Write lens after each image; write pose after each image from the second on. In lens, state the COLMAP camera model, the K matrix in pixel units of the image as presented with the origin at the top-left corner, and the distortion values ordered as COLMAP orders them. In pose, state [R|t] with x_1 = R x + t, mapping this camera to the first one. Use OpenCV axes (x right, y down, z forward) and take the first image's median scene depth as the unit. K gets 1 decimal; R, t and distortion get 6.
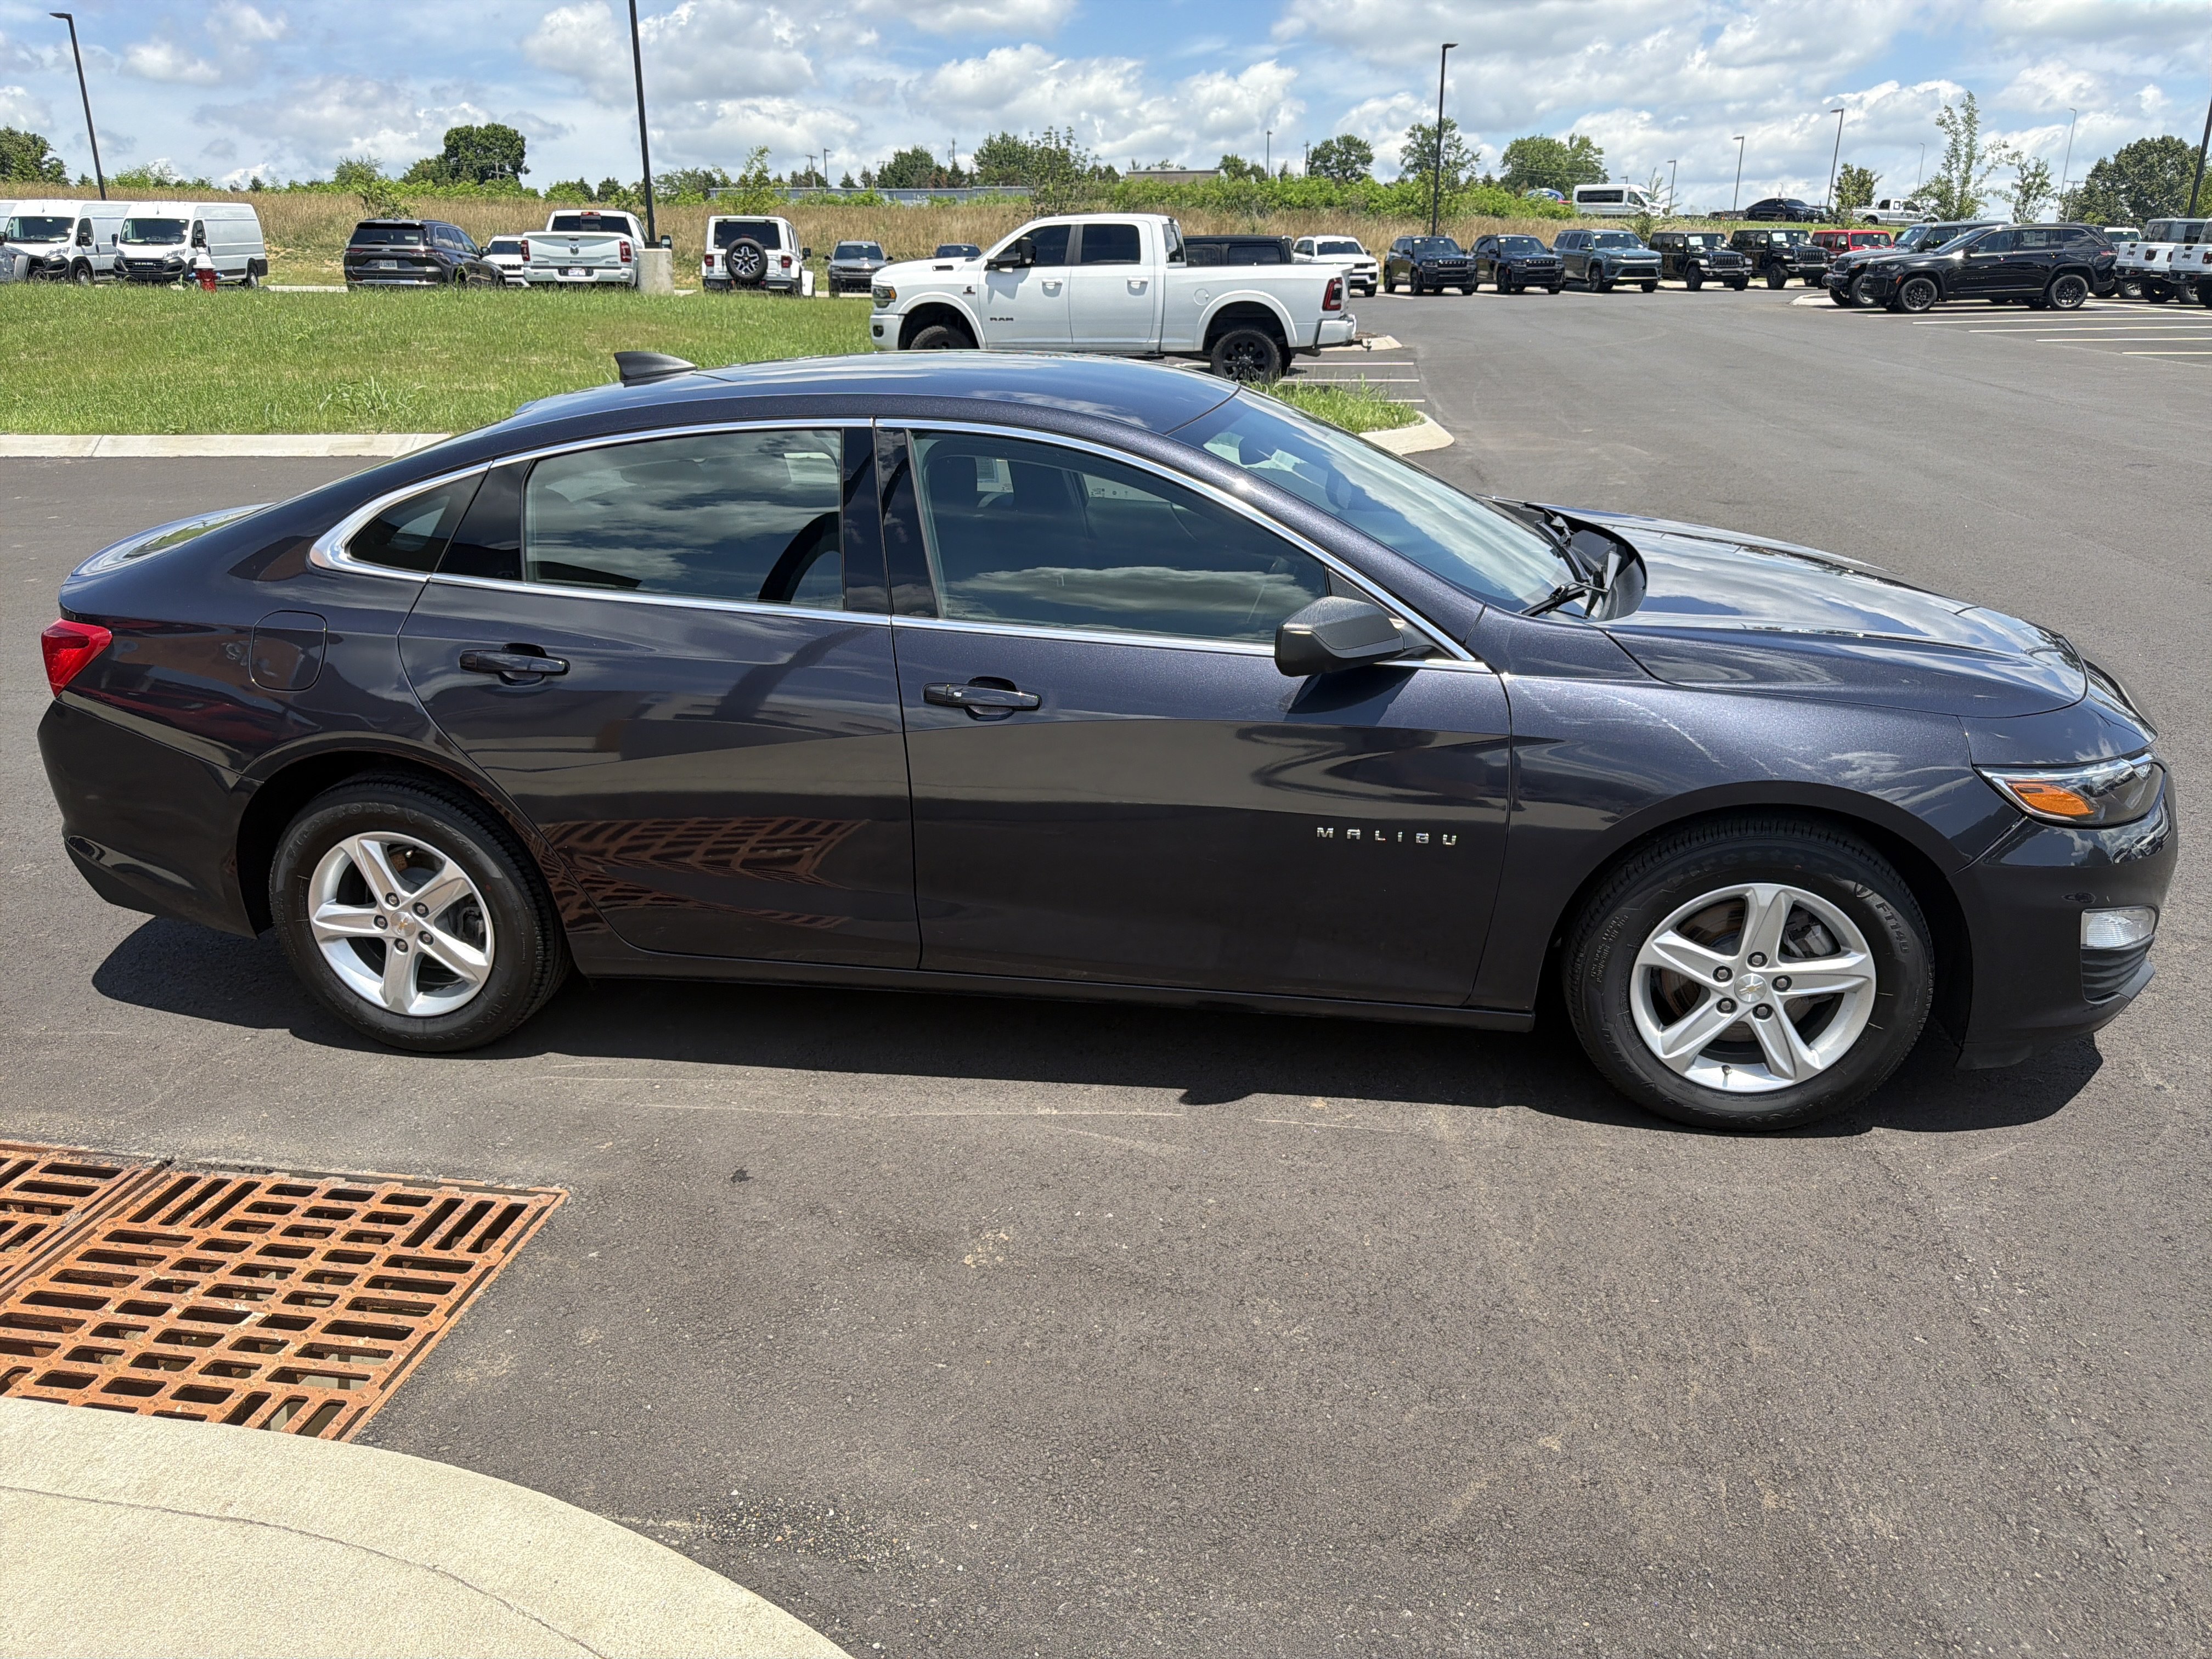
lens RADIAL K [[1584.3, 0, 1114.9], [0, 1584.3, 833.5], [0, 0, 1]] dist [0.011892, -0.014367]
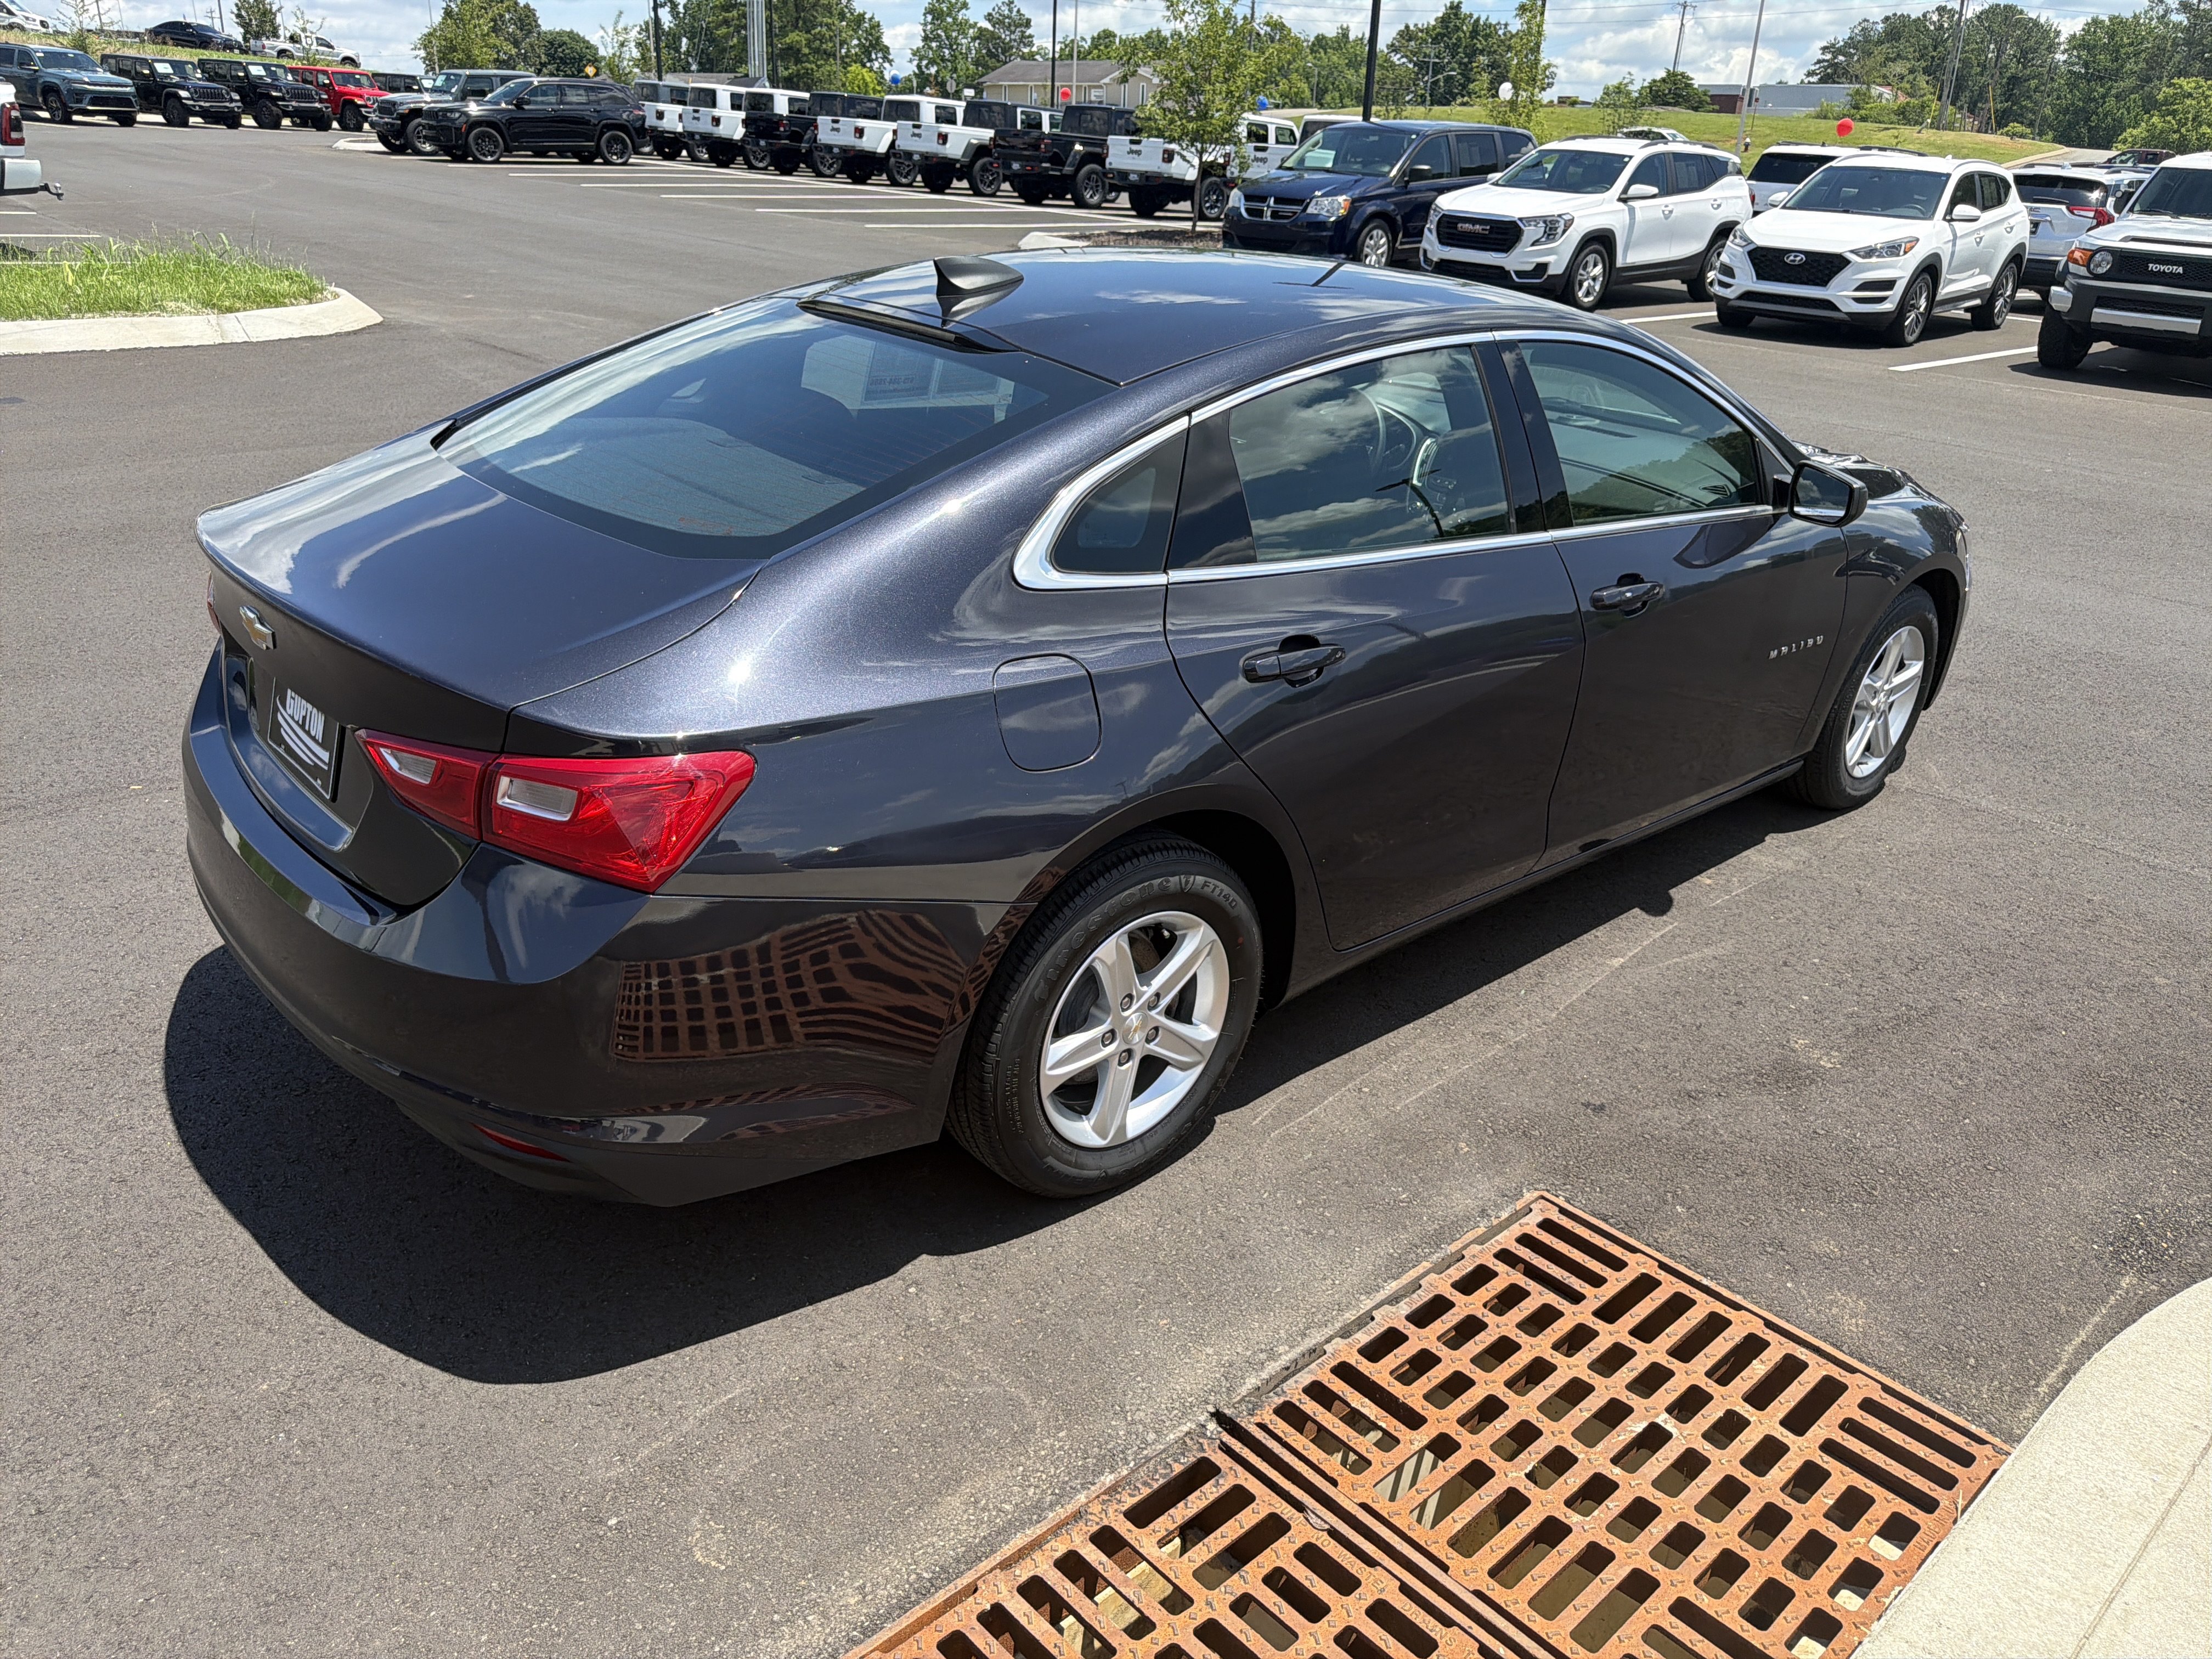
lens RADIAL K [[1584.3, 0, 1120.2], [0, 1584.3, 840.6], [0, 0, 1]] dist [0.011892, -0.014367]
pose [[0.620393, -0.281236, 0.732132, -0.181094], [0.213234, 0.958816, 0.187623, -0.032368], [-0.754747, 0.039716, 0.654813, 0.091241]]
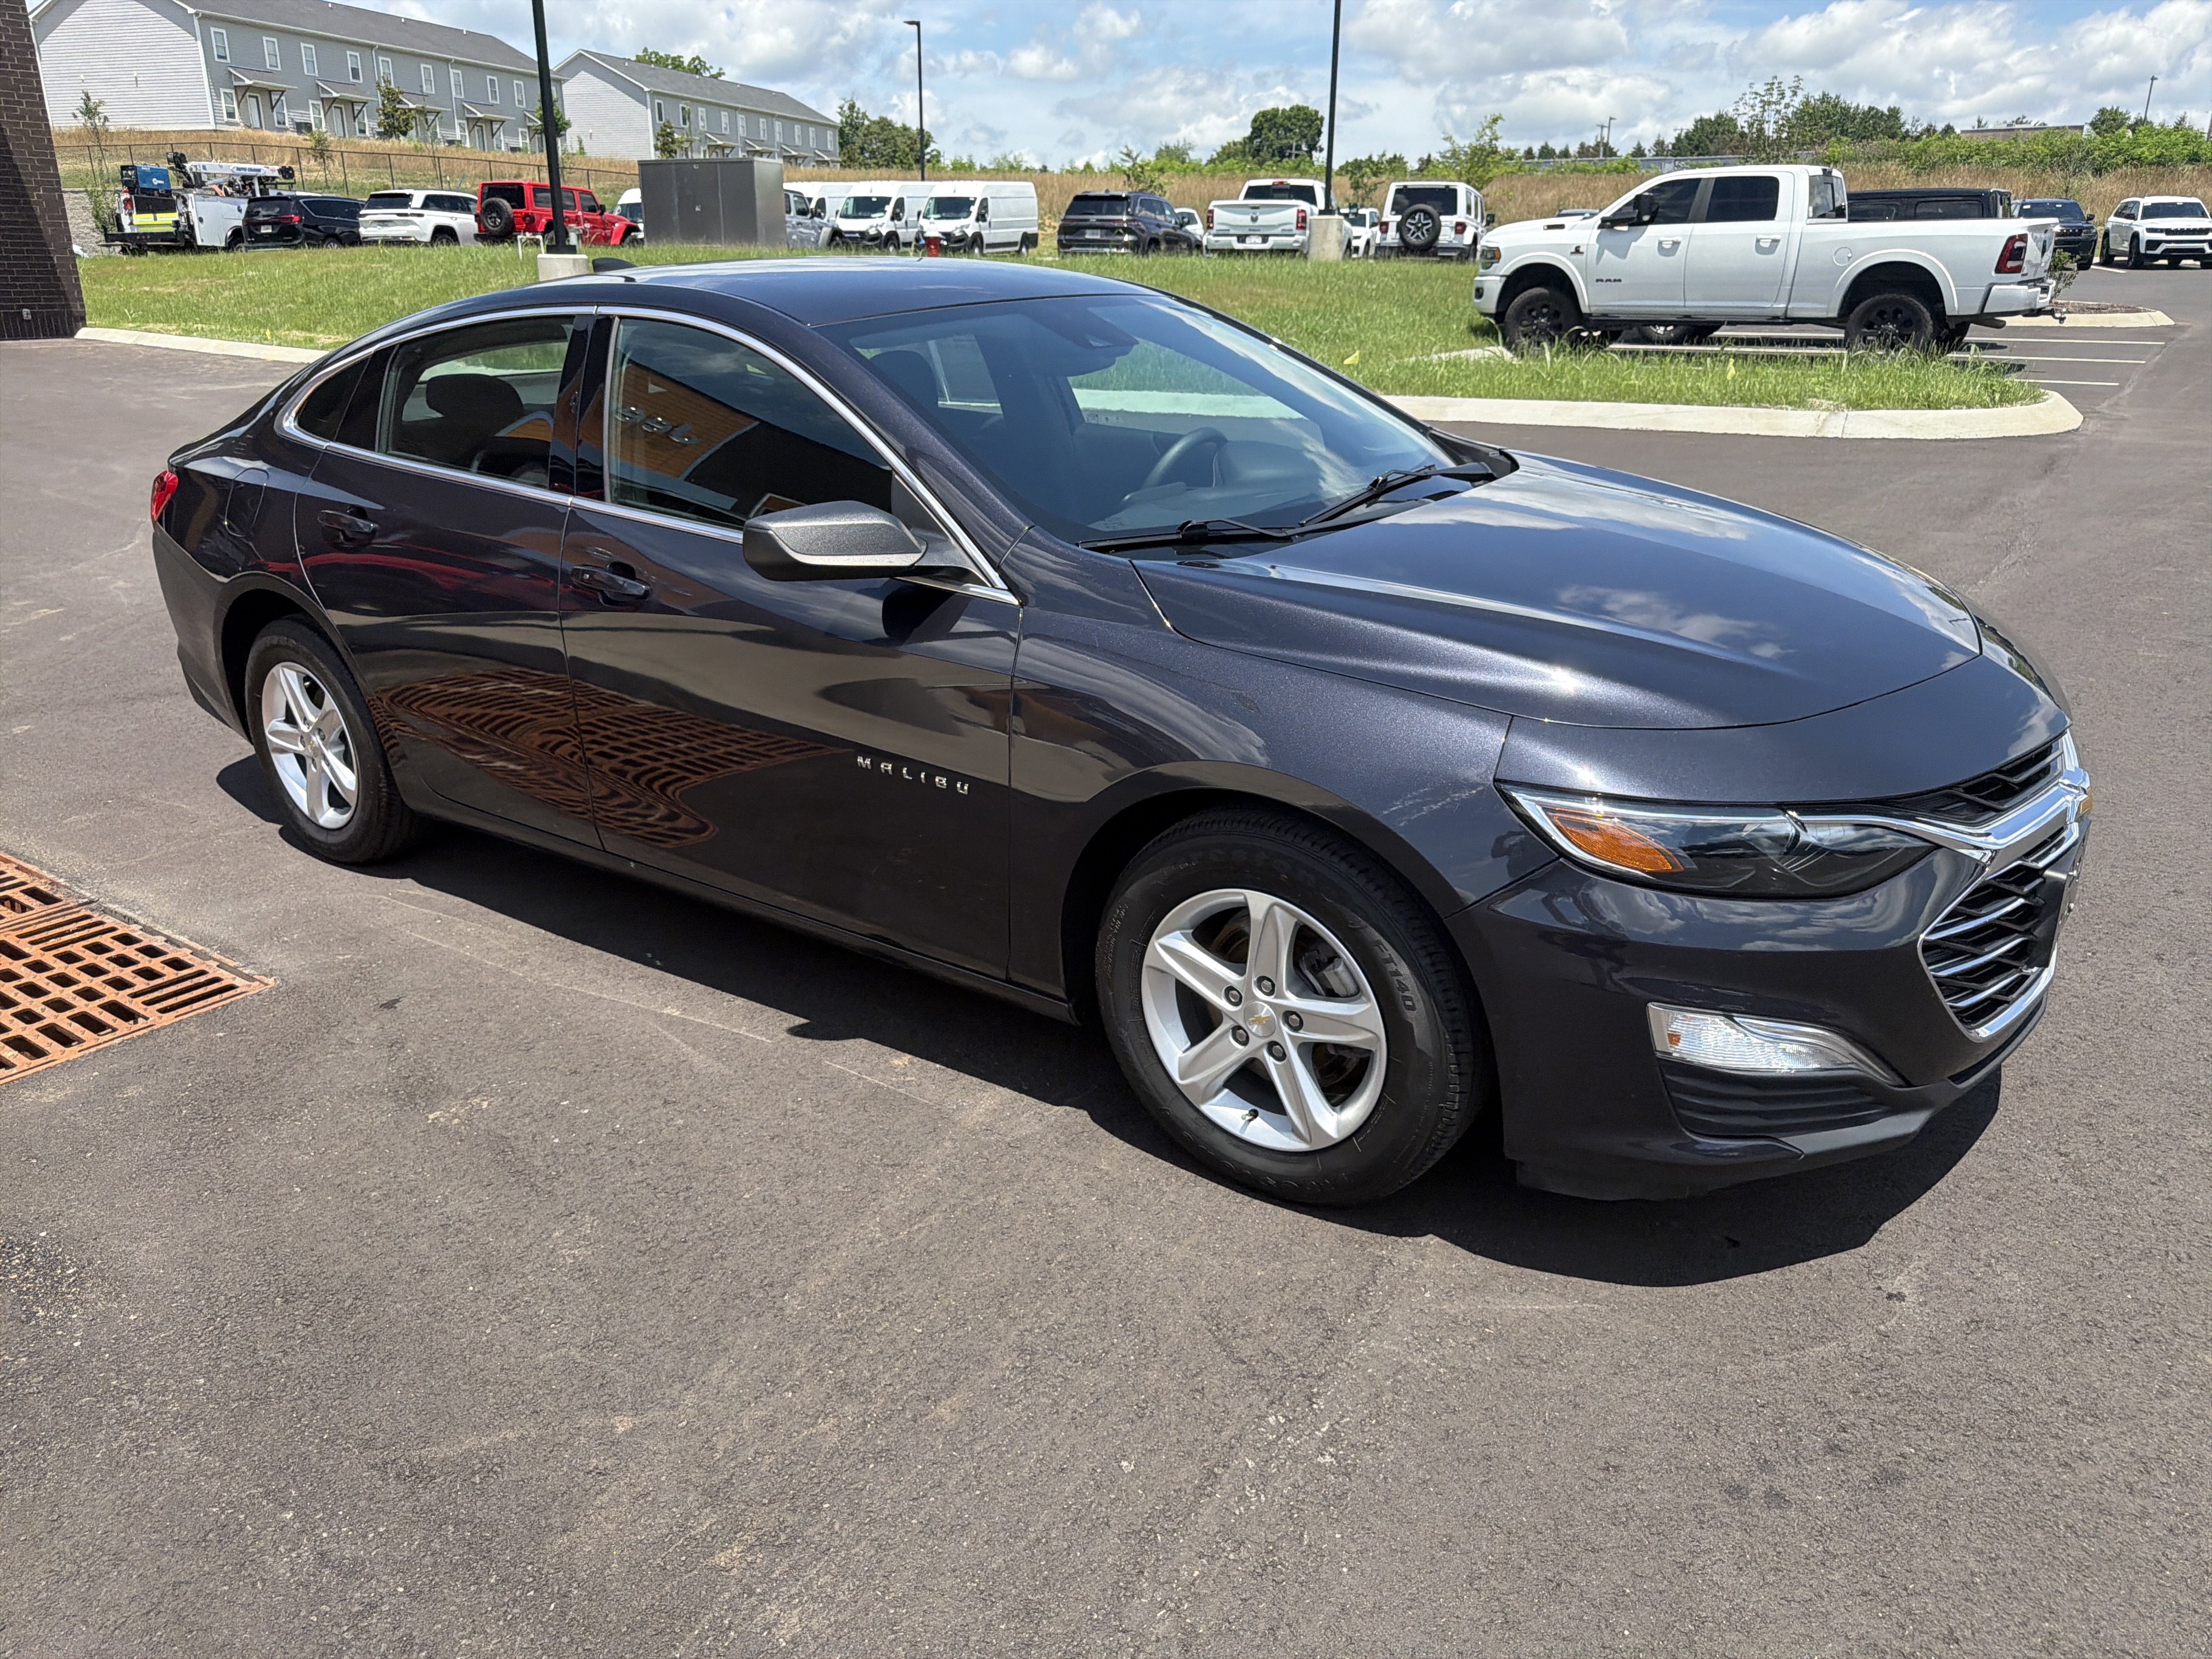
lens RADIAL K [[1584.3, 0, 1094.3], [0, 1584.3, 825.9], [0, 0, 1]] dist [0.011892, -0.014367]
pose [[0.891108, 0.153776, -0.426942, 0.103928], [-0.149821, 0.987775, 0.043072, -0.003724], [0.428345, 0.025583, 0.903253, 0.035692]]
